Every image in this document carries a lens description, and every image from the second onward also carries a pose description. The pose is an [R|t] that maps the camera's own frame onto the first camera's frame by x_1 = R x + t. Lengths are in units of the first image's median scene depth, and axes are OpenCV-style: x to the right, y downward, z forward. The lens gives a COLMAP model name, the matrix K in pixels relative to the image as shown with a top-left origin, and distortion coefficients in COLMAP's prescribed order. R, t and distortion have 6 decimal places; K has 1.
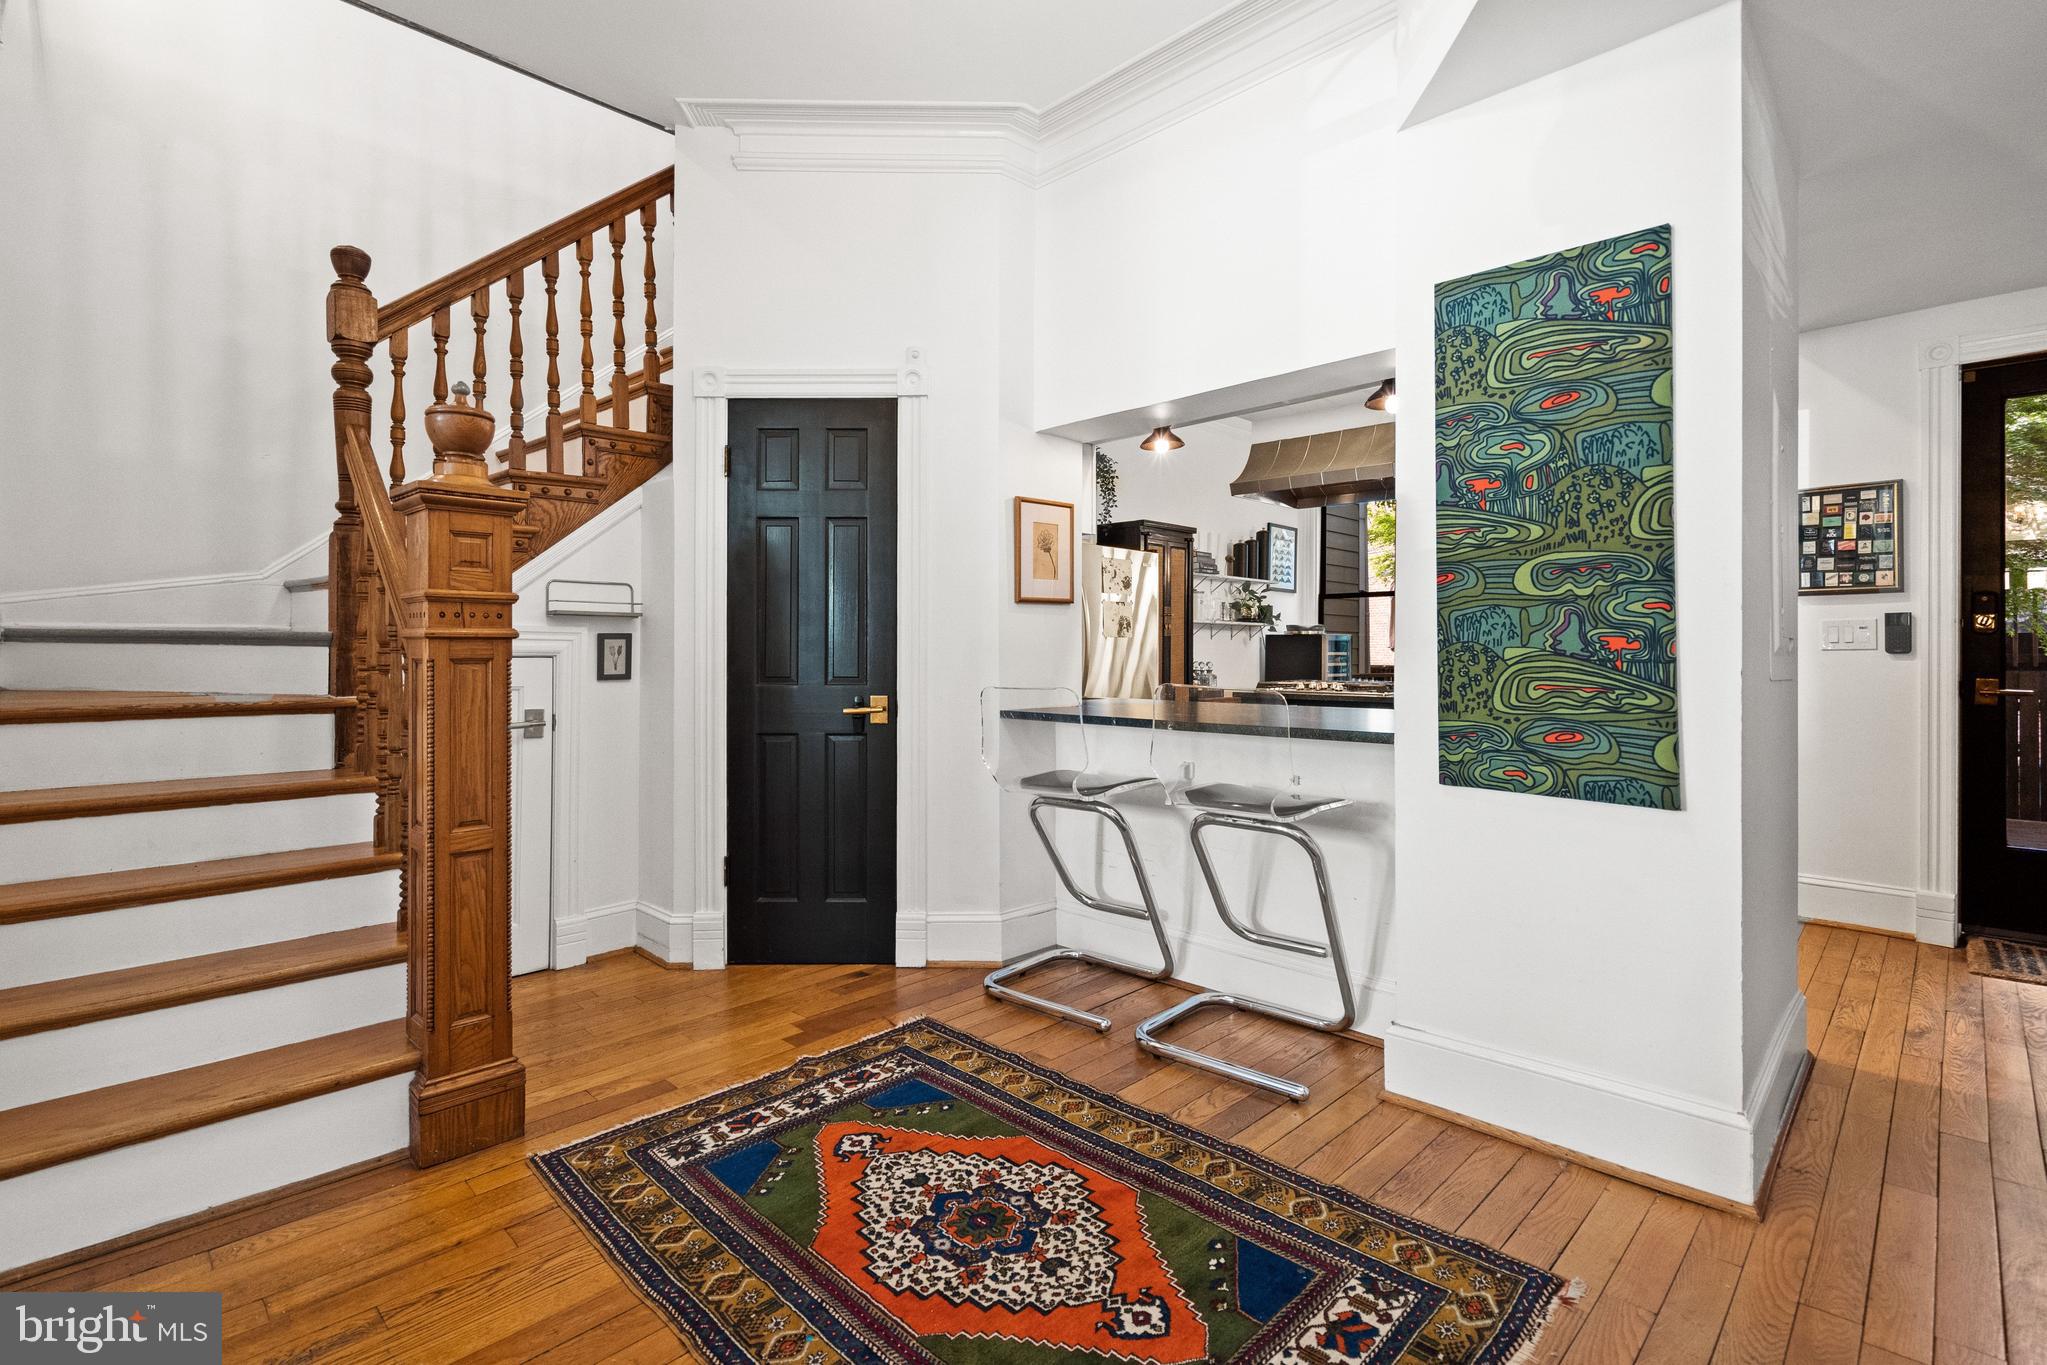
lens RADIAL K [[938.0, 0, 1024.8], [0, 938.0, 659.7], [0, 0, 1]] dist [-0.005509, -0.000506]
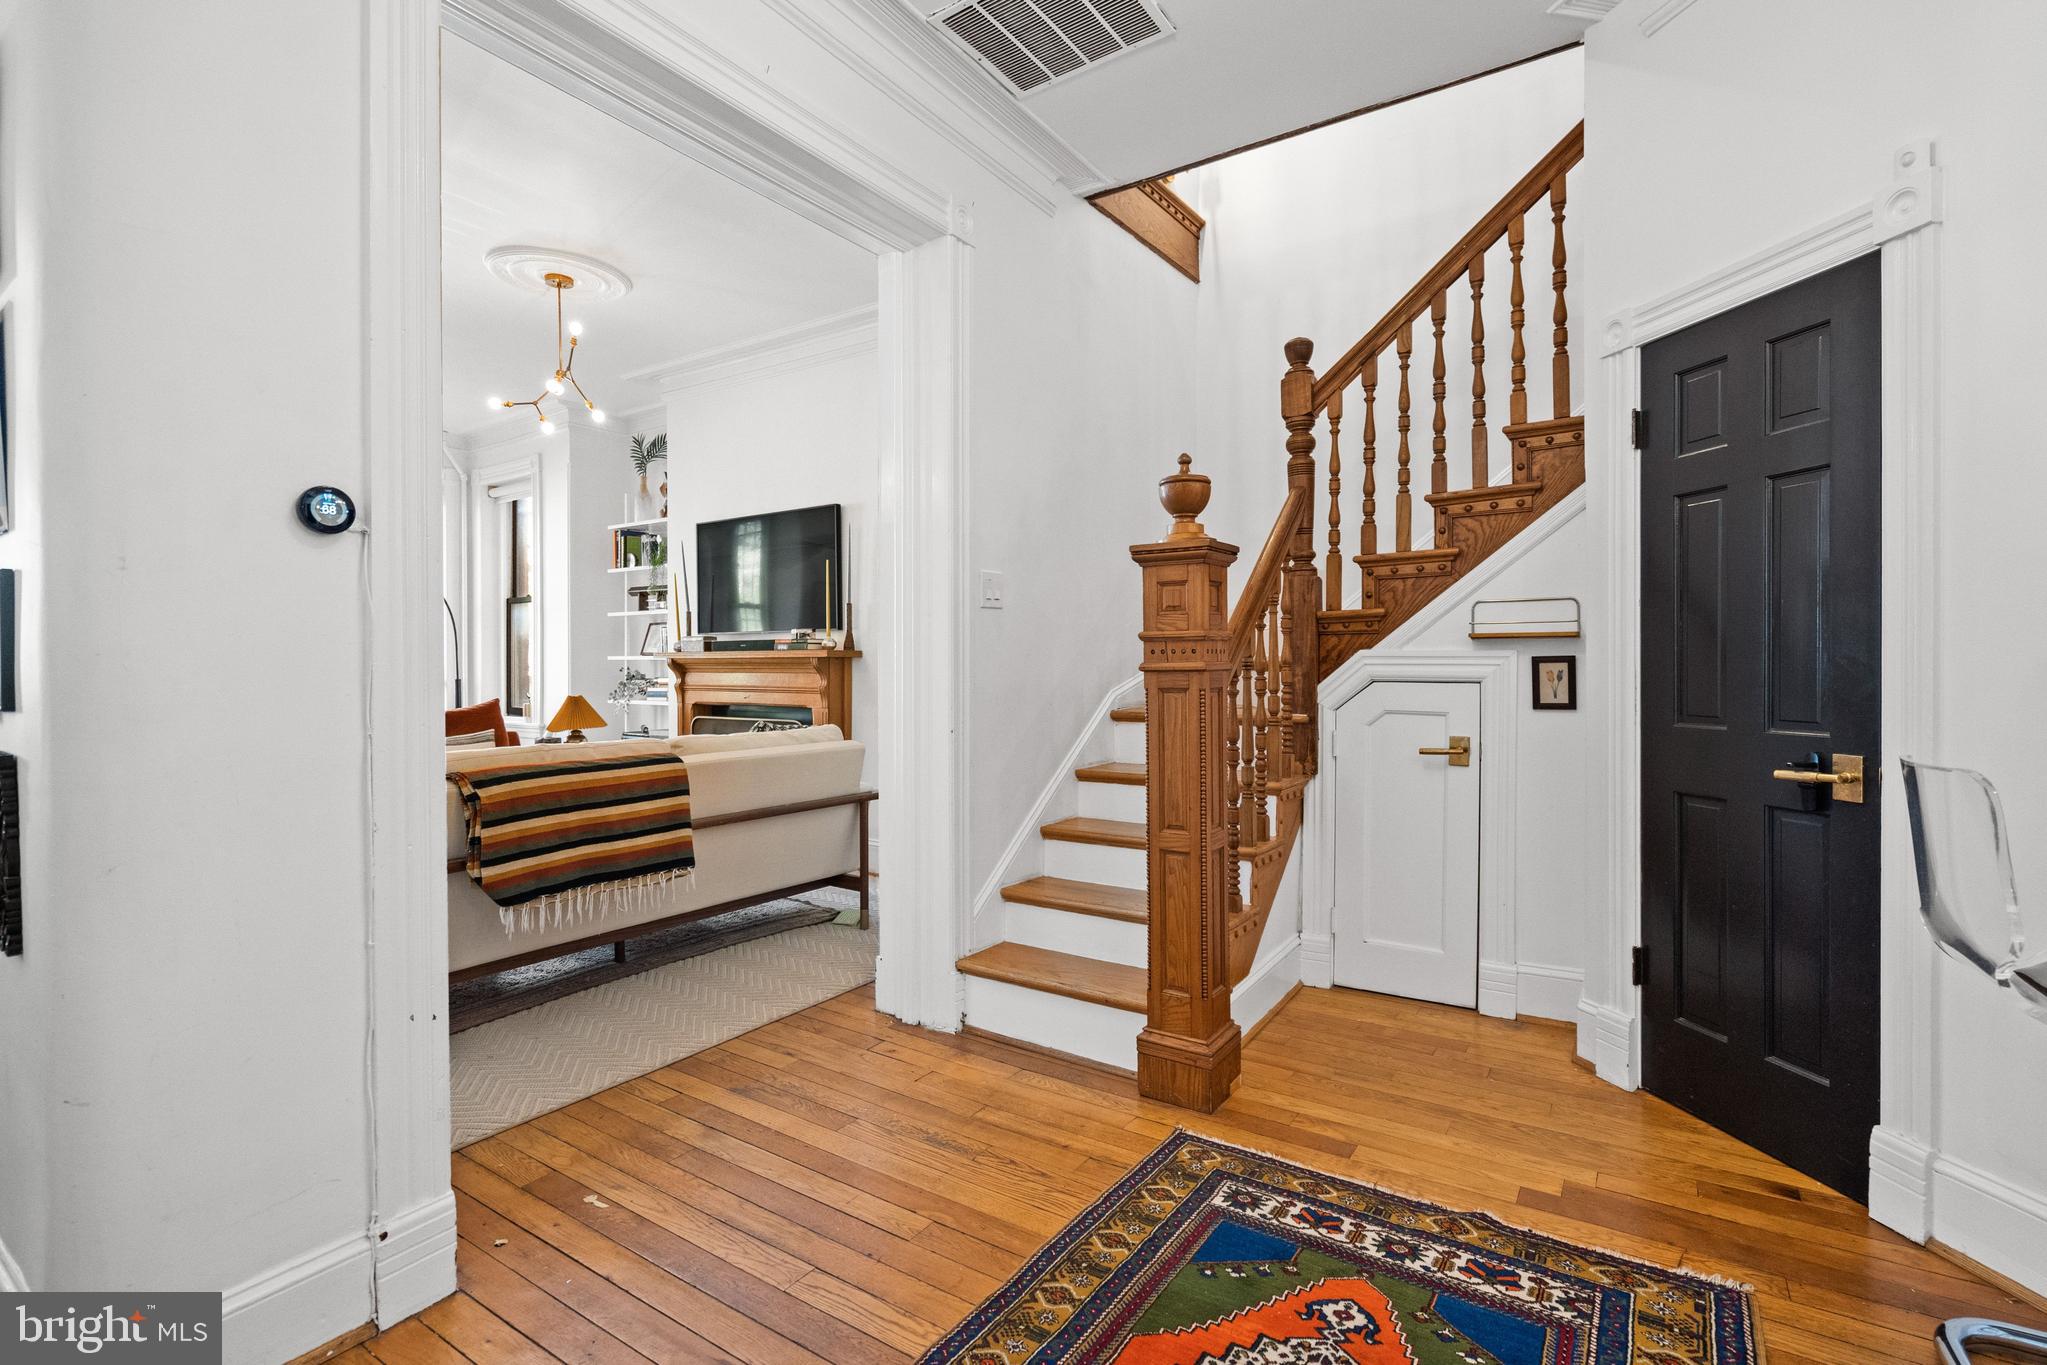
lens RADIAL K [[930.9, 0, 1023.5], [0, 930.9, 682.5], [0, 0, 1]] dist [-0.010511, -0.000503]
pose [[0.189977, 0.015011, -0.981674, 0.442236], [-0.003515, 0.999887, 0.014609, -0.020931], [0.981782, 0.000675, 0.190009, 0.497472]]
